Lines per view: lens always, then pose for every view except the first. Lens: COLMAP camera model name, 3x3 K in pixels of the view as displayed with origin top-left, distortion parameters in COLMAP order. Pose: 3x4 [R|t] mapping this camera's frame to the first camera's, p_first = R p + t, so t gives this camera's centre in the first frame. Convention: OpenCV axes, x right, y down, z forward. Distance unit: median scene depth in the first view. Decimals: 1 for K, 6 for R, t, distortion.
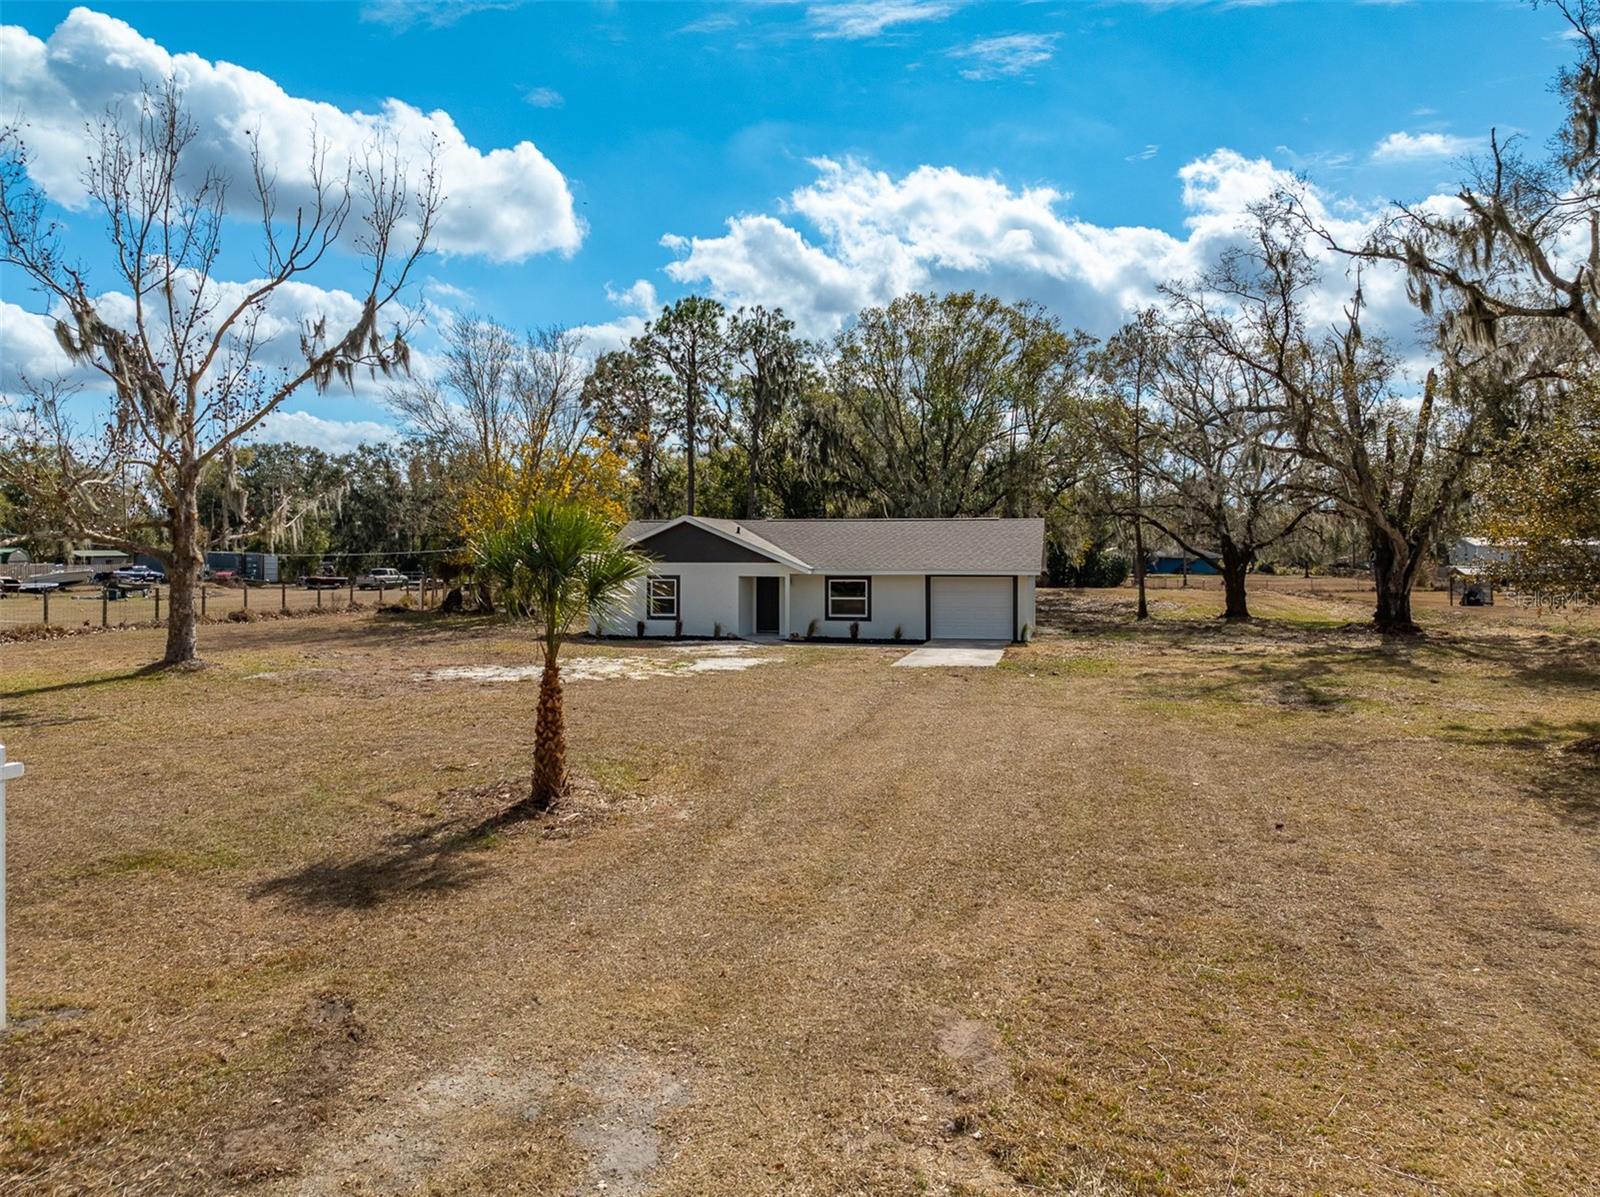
lens RADIAL K [[1143.1, 0, 803.2], [0, 1143.1, 560.7], [0, 0, 1]] dist [0.001259, 0.000614]
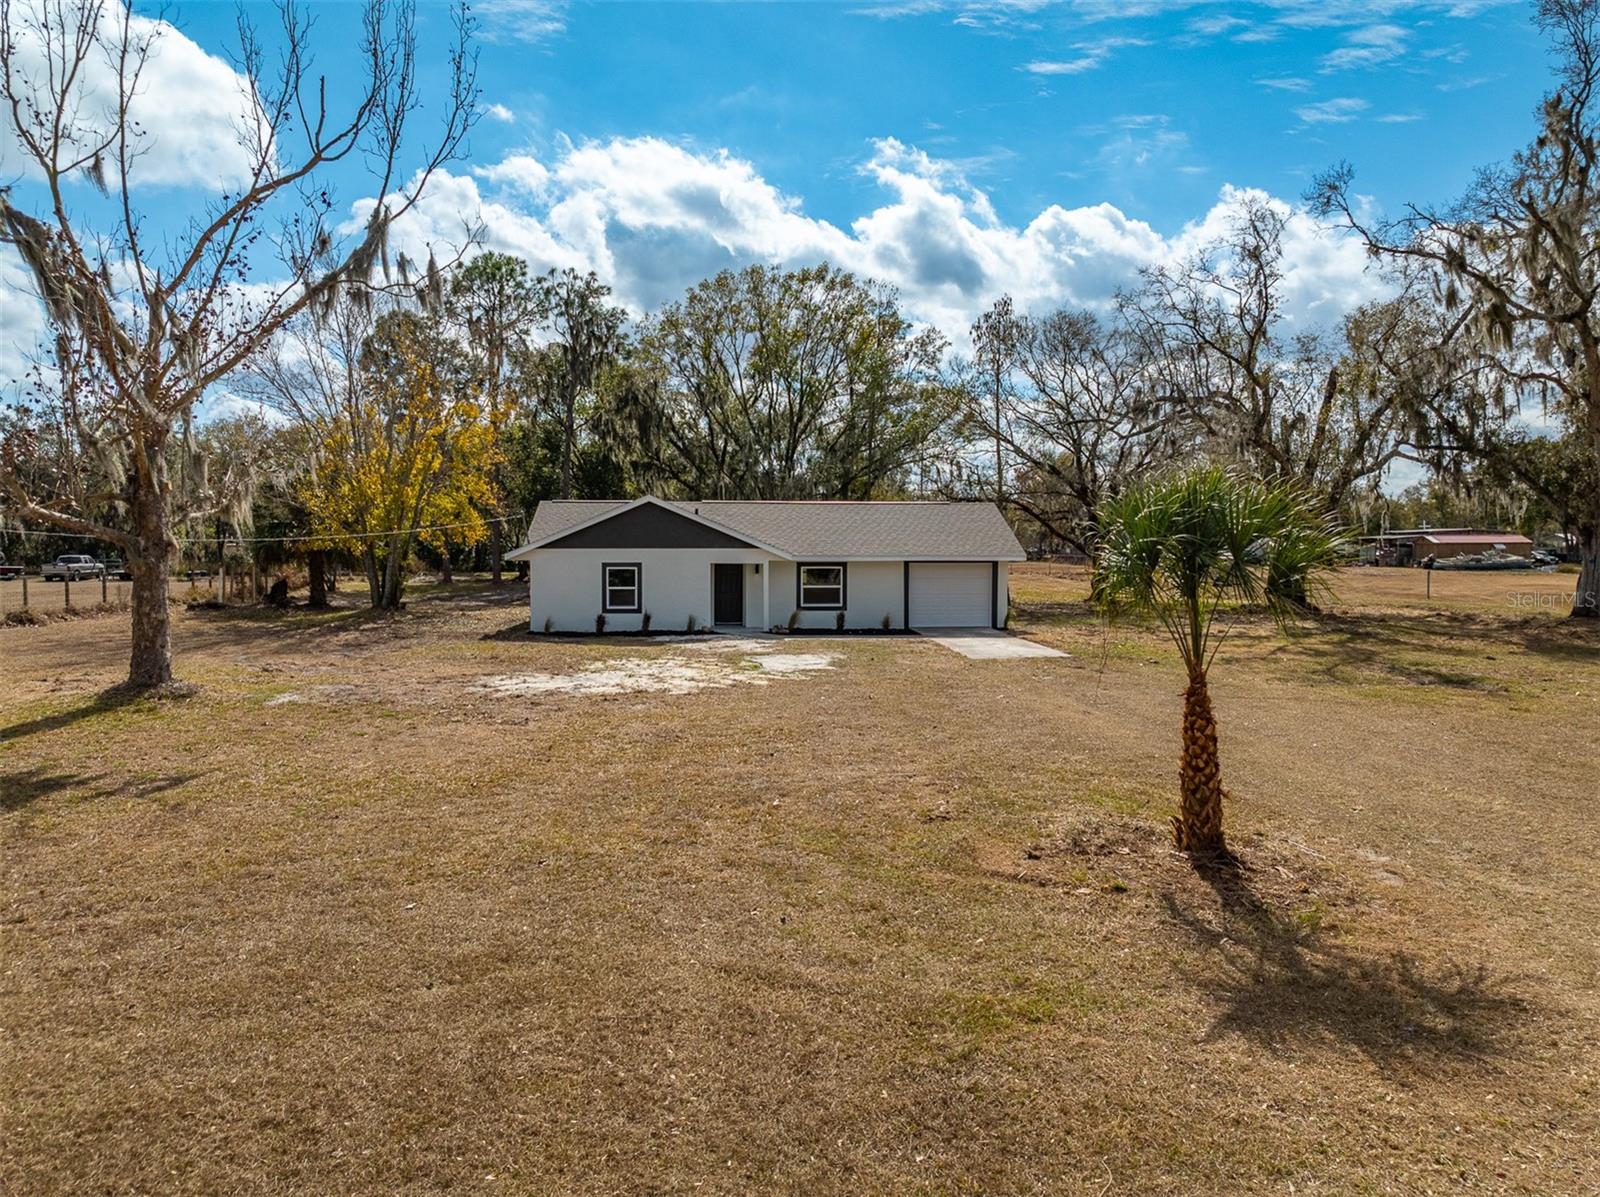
lens RADIAL K [[1123.3, 0, 800.0], [0, 1123.3, 598.5], [0, 0, 1]] dist [-0.001003, 0.000444]
pose [[0.953327, -0.015030, 0.301565, -0.253371], [0.000709, 0.998869, 0.047543, -0.000799], [-0.301939, -0.045110, 0.952259, 0.129541]]
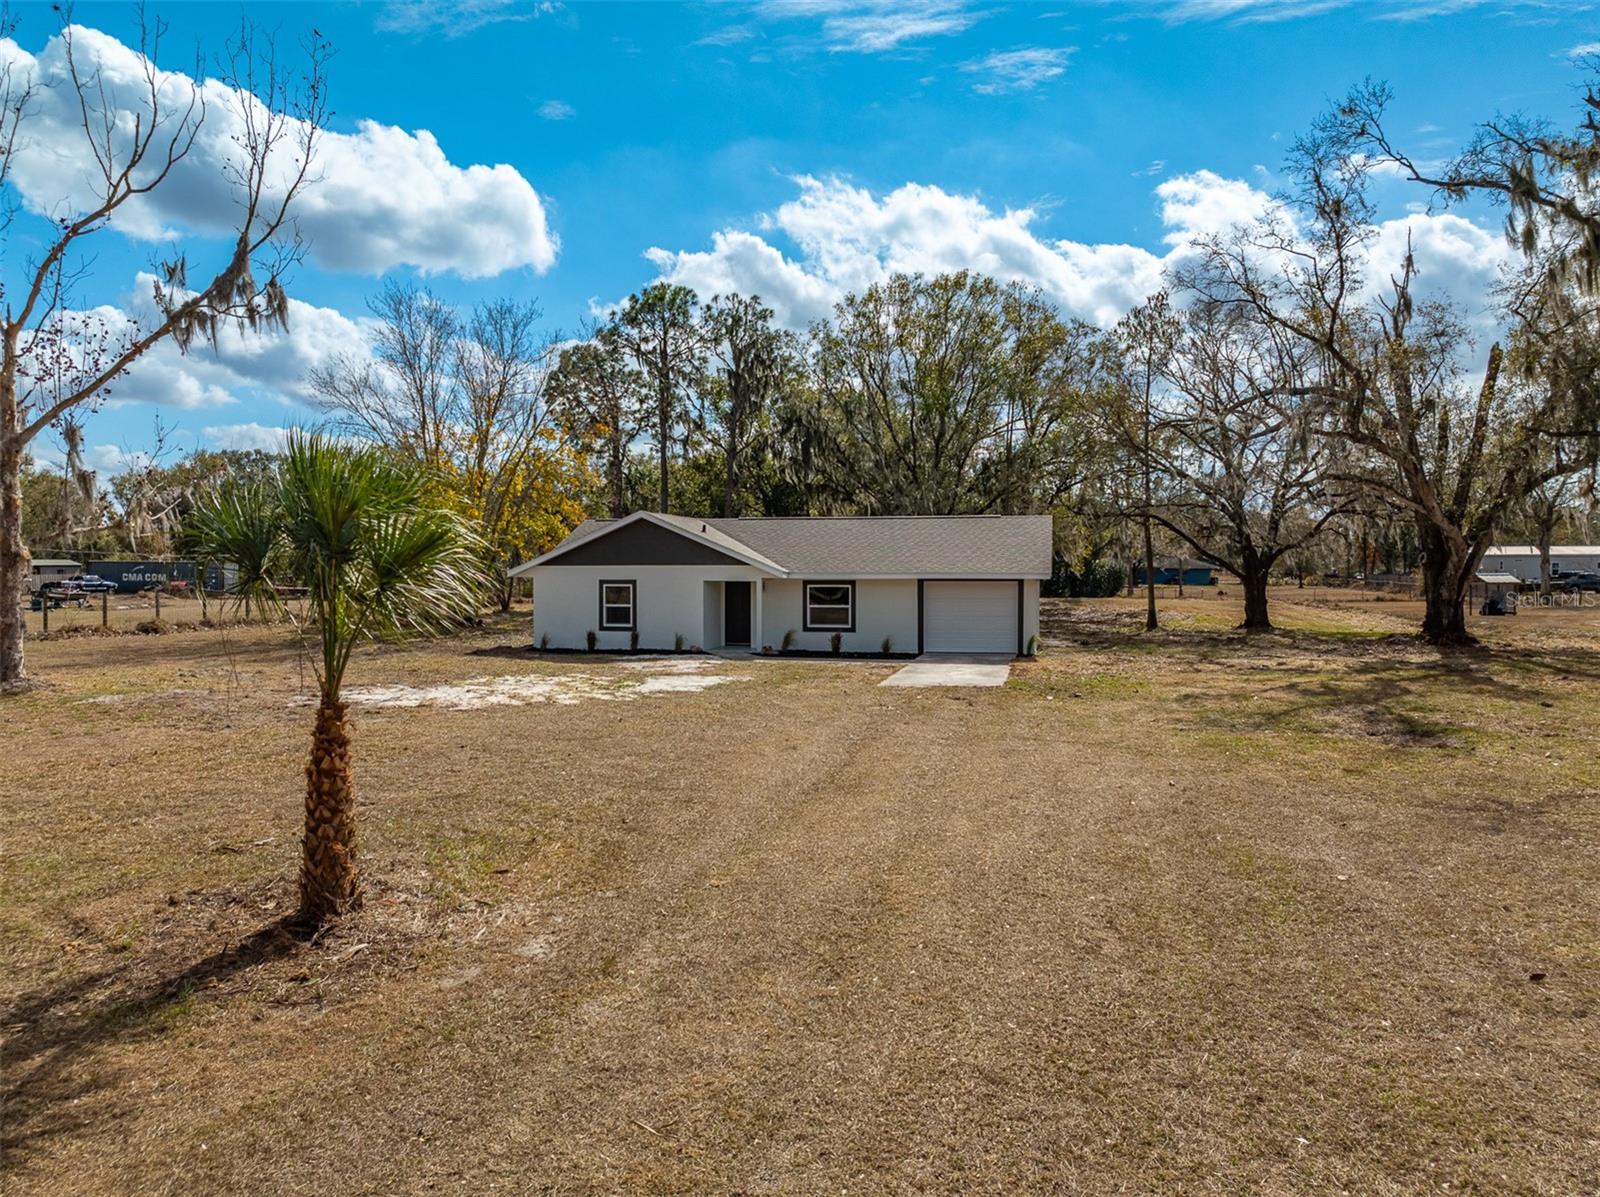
lens RADIAL K [[1124.2, 0, 800.0], [0, 1124.2, 598.5], [0, 0, 1]] dist [-0.016495, 0.004105]
pose [[0.999974, -0.000771, 0.007132, 0.011085], [0.000613, 0.999756, 0.022079, 0.008195], [-0.007147, -0.022074, 0.999731, 0.142460]]
